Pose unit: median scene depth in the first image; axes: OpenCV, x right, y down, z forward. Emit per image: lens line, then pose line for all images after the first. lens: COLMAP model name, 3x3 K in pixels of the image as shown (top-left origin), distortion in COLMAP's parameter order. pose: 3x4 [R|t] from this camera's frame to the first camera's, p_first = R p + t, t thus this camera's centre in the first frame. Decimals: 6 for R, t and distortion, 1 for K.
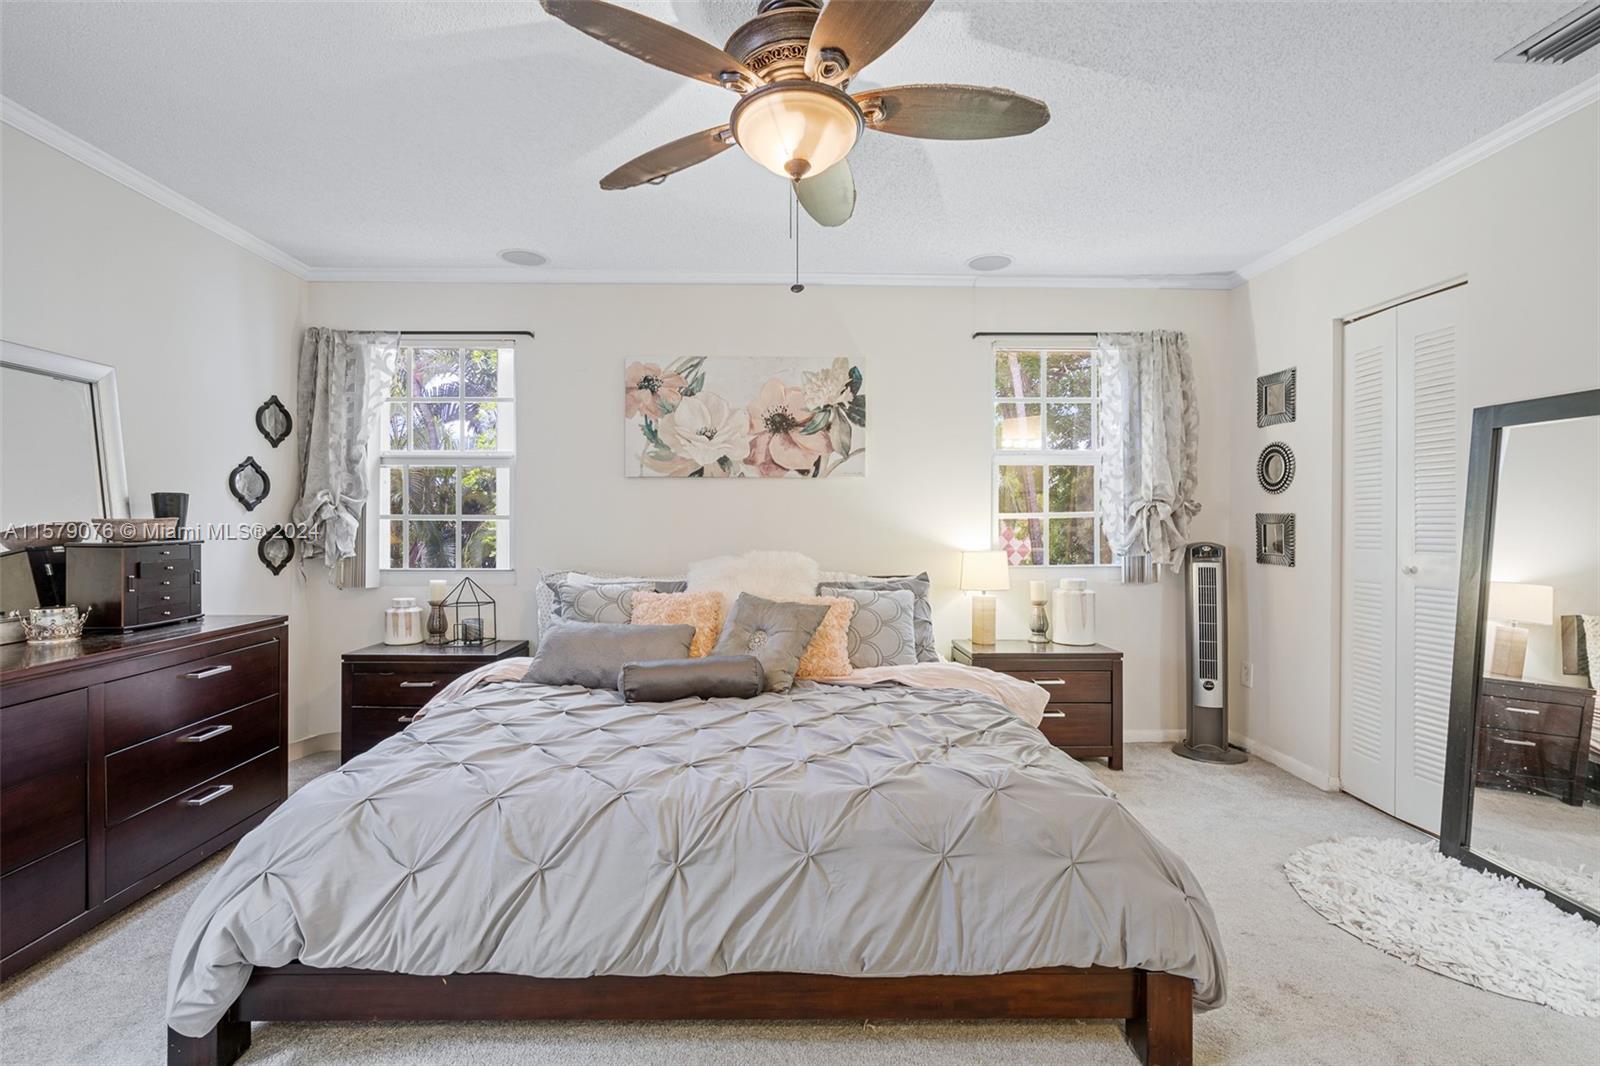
lens RADIAL K [[727.8, 0, 801.2], [0, 727.8, 528.4], [0, 0, 1]] dist [-0.006633, 0.003129]
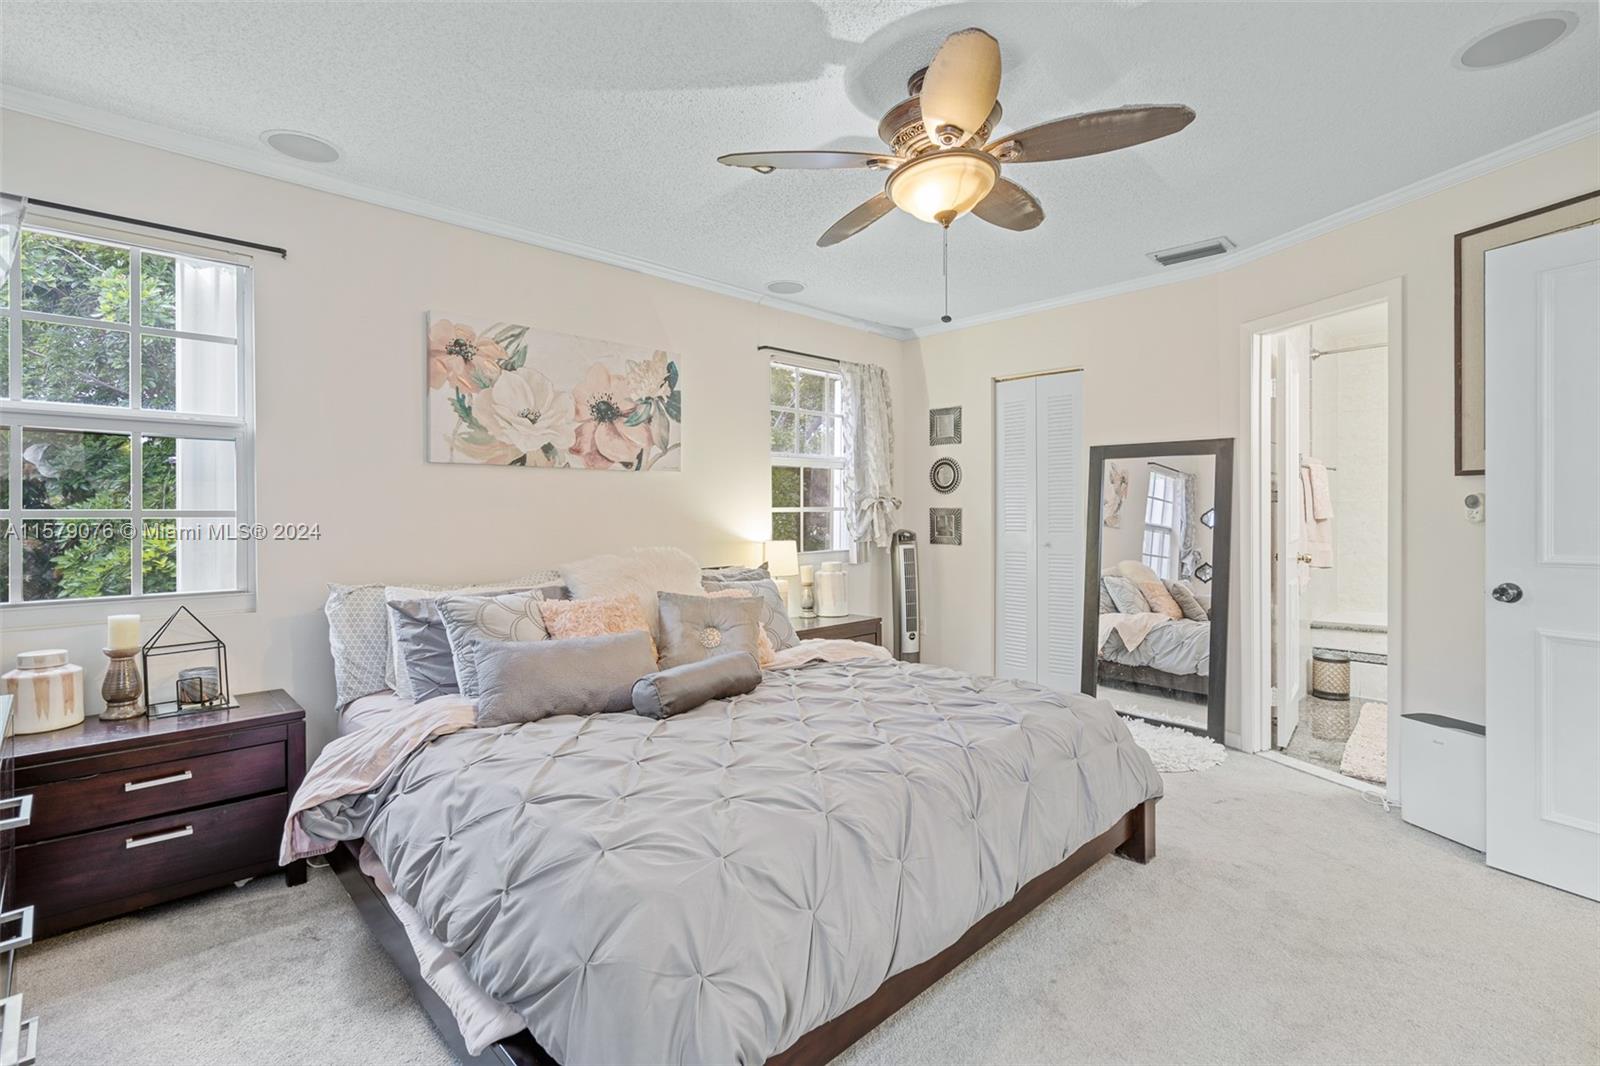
lens RADIAL K [[727.8, 0, 807.4], [0, 727.8, 519.9], [0, 0, 1]] dist [-0.006633, 0.003129]
pose [[0.735256, -0.011369, 0.677694, -0.474332], [0.010862, 0.999929, 0.004990, -0.007269], [-0.677702, 0.003693, 0.735327, 0.138385]]
